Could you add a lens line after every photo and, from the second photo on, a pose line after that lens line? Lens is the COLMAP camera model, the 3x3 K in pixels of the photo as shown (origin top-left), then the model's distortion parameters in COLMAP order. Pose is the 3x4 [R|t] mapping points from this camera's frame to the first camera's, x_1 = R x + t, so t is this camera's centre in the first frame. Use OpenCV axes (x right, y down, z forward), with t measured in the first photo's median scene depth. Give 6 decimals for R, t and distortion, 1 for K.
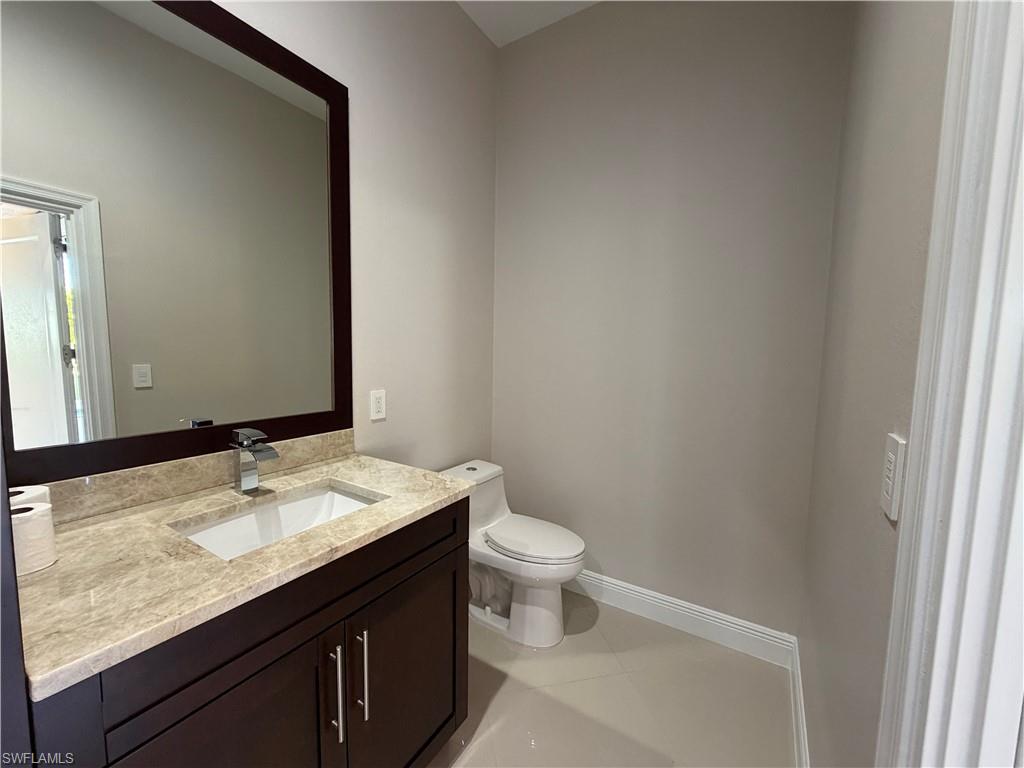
lens RADIAL K [[411.5, 0, 512.0], [0, 411.5, 384.6], [0, 0, 1]] dist [0.000706, 0.000158]
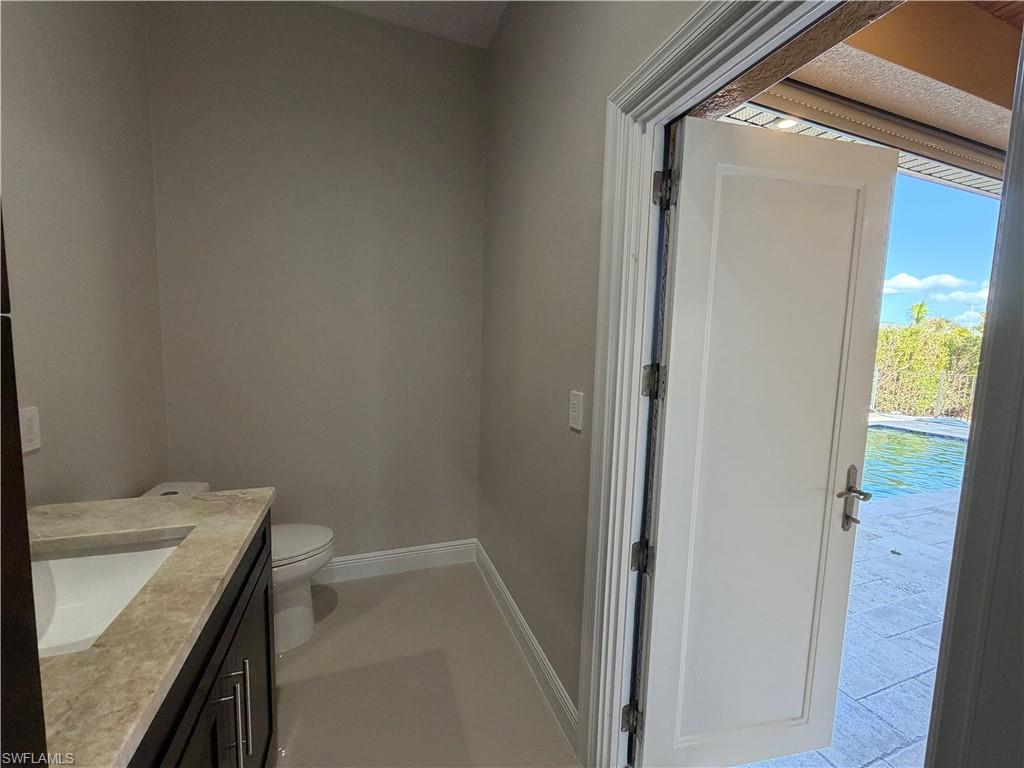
lens RADIAL K [[411.5, 0, 508.7], [0, 411.5, 384.0], [0, 0, 1]] dist [0.000706, 0.000158]
pose [[0.621111, -0.078537, 0.779778, -0.403709], [0.055694, 0.996874, 0.056040, -0.021086], [-0.781741, 0.008622, 0.623543, -0.022618]]
